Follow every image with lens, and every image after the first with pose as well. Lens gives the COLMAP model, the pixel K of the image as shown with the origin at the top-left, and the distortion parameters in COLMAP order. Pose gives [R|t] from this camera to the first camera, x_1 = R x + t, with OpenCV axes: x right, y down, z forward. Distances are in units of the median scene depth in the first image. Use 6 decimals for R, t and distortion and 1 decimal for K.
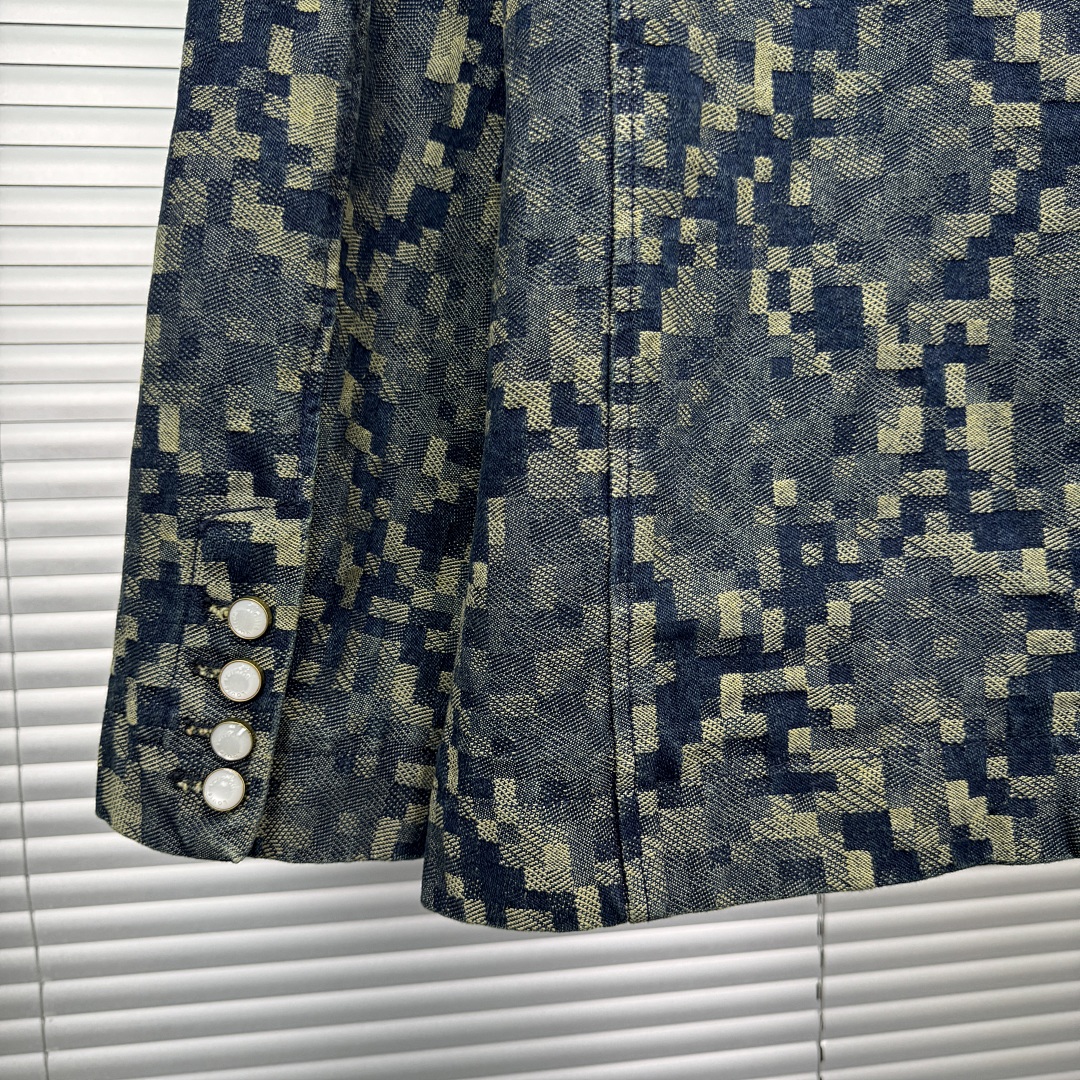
lens RADIAL K [[1006.9, 0, 540.4], [0, 1006.9, 550.8], [0, 0, 1]] dist [0.181855, -0.426605]
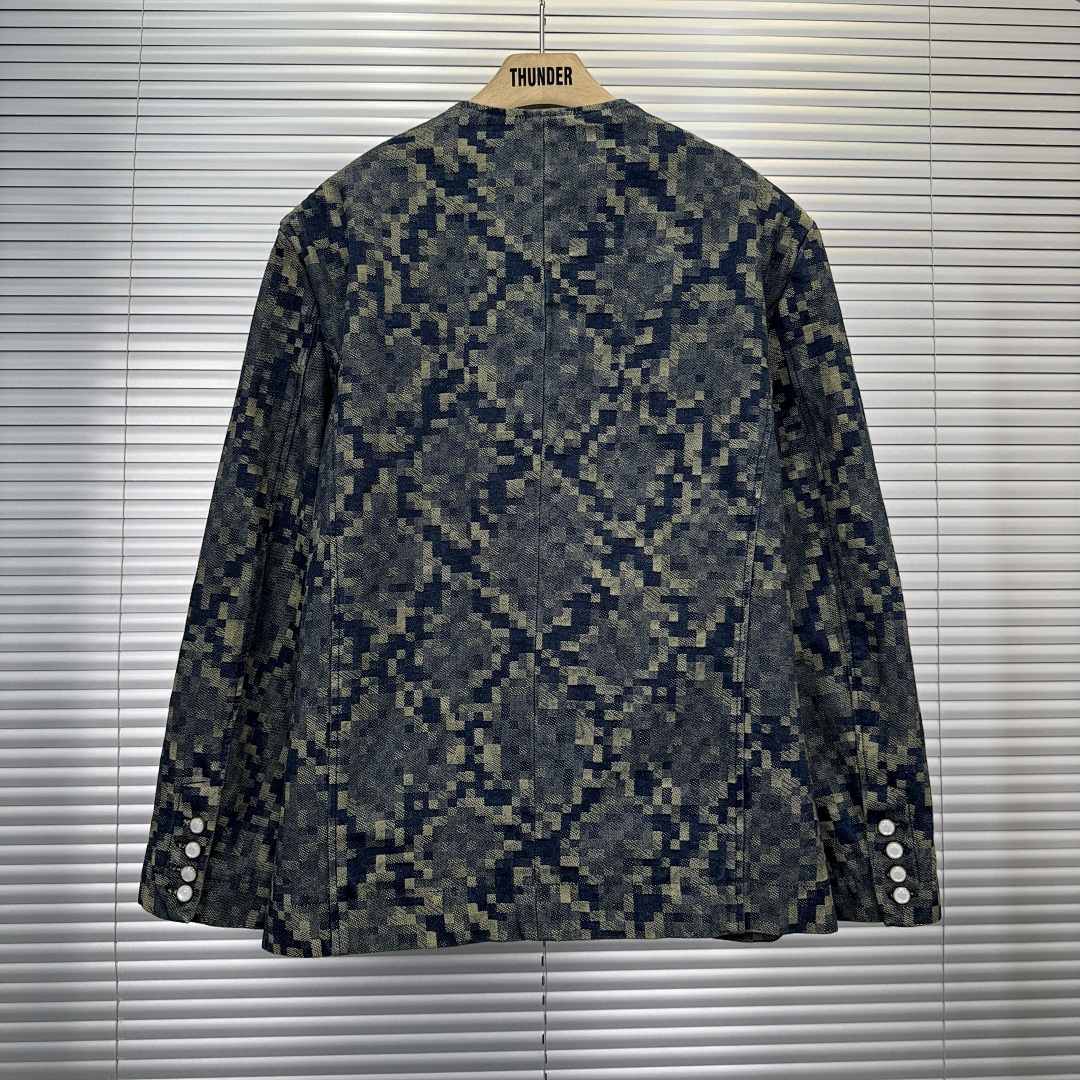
lens RADIAL K [[1006.9, 0, 540.4], [0, 1006.9, 550.8], [0, 0, 1]] dist [0.181855, -0.426605]
pose [[0.993084, 0.009622, -0.117008, 0.859603], [-0.025352, 0.990697, -0.133705, -0.292114], [0.114633, 0.135747, 0.984089, -1.525225]]
